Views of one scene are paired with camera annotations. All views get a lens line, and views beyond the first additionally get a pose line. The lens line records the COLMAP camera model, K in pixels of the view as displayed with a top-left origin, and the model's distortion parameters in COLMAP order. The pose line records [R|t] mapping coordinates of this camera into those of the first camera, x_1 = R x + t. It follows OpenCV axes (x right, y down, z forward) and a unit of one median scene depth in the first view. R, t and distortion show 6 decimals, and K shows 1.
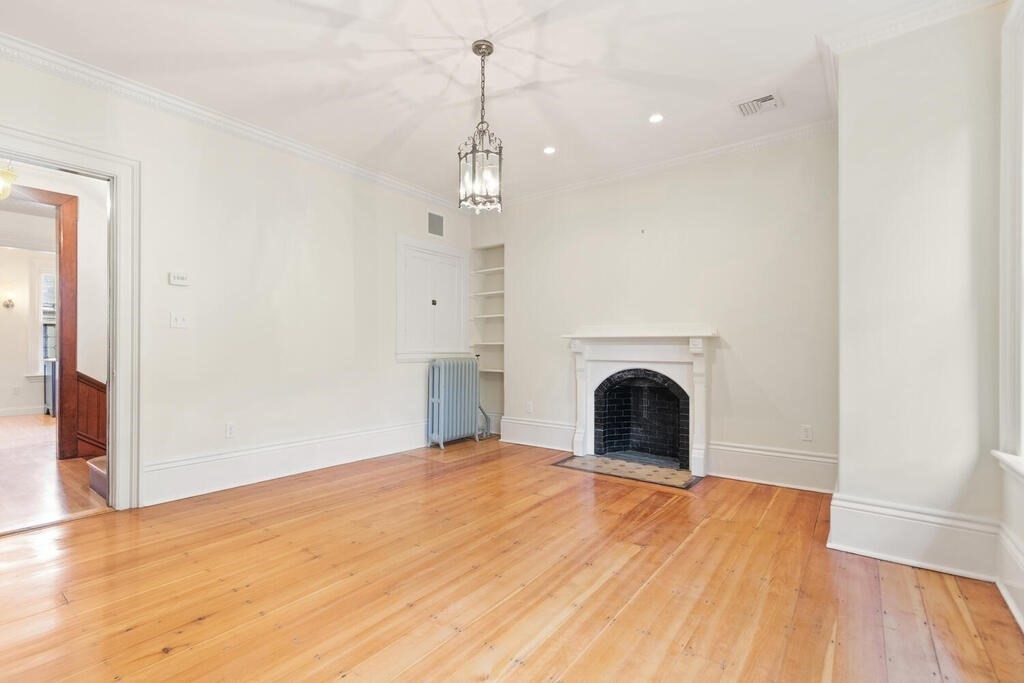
lens RADIAL K [[472.8, 0, 514.7], [0, 472.8, 349.6], [0, 0, 1]] dist [0.015712, 0.000643]
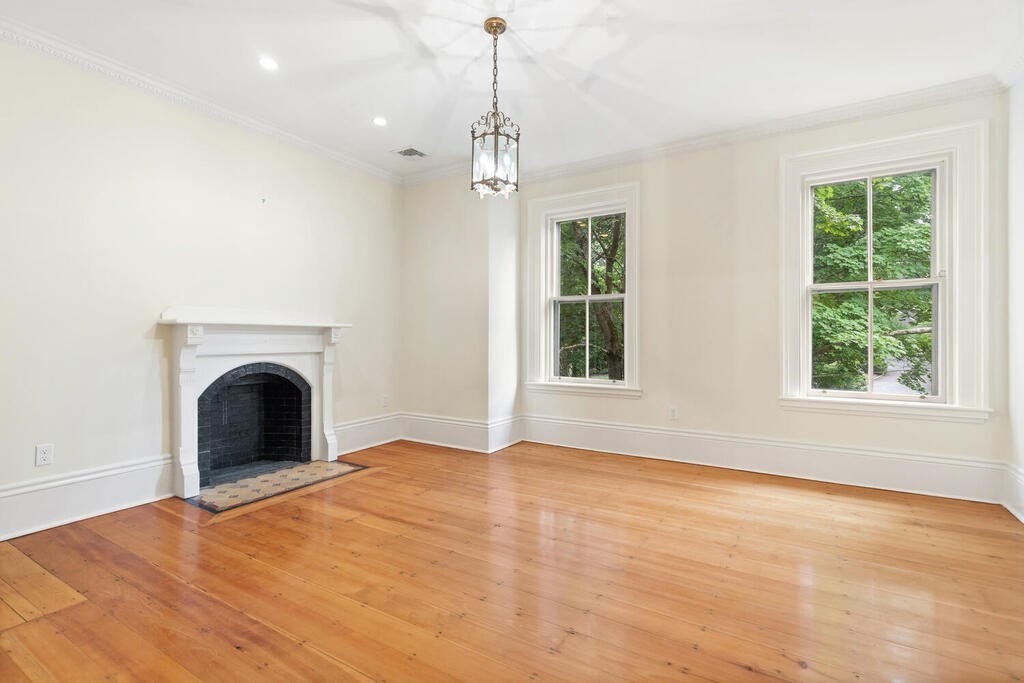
lens RADIAL K [[472.8, 0, 511.0], [0, 472.8, 336.6], [0, 0, 1]] dist [0.015712, 0.000643]
pose [[-0.090835, 0.000556, 0.995866, -0.676290], [0.004264, 0.999991, -0.000169, -0.003878], [-0.995857, 0.004231, -0.090837, 0.697332]]
